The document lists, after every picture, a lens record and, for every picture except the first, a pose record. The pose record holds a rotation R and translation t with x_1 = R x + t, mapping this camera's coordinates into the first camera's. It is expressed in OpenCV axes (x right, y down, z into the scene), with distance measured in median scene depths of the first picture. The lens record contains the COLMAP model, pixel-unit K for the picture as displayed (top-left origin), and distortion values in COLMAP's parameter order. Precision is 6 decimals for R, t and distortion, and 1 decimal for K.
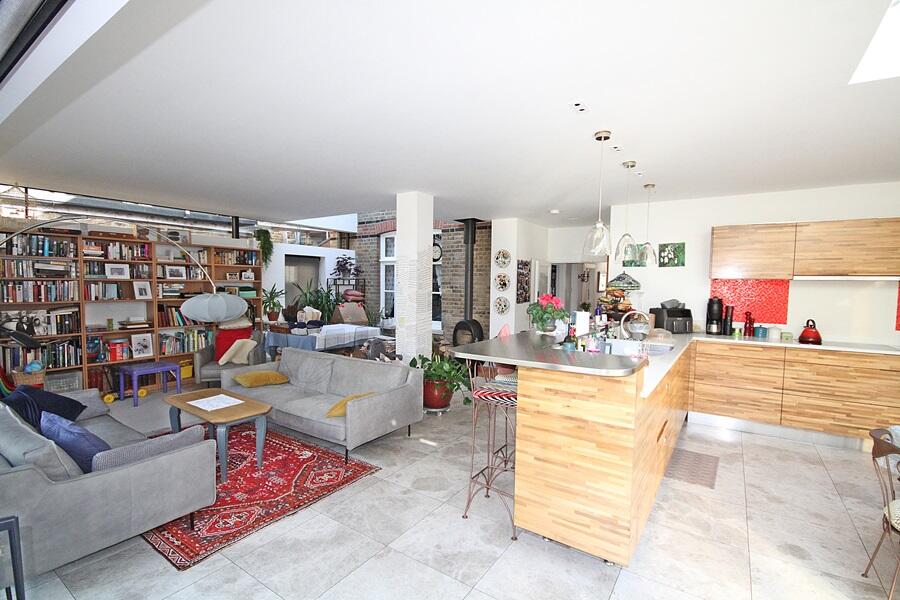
lens RADIAL K [[413.7, 0, 451.3], [0, 413.7, 302.2], [0, 0, 1]] dist [-0.002089, 0.001233]
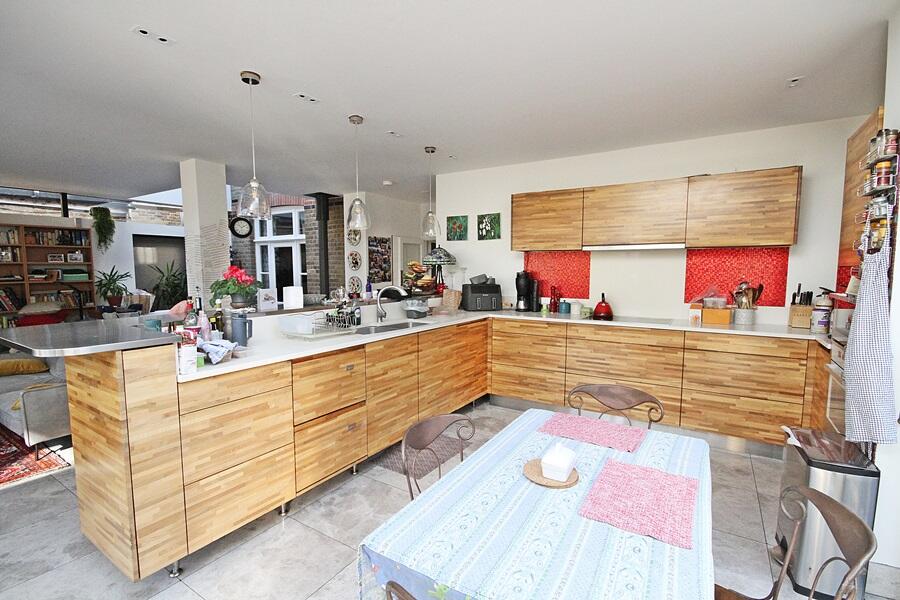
lens RADIAL K [[413.7, 0, 449.2], [0, 413.7, 305.1], [0, 0, 1]] dist [-0.002089, 0.001233]
pose [[0.999624, -0.015729, 0.022440, 0.415244], [0.014726, 0.998915, 0.044183, 0.018507], [-0.023111, -0.043836, 0.998771, 0.064691]]
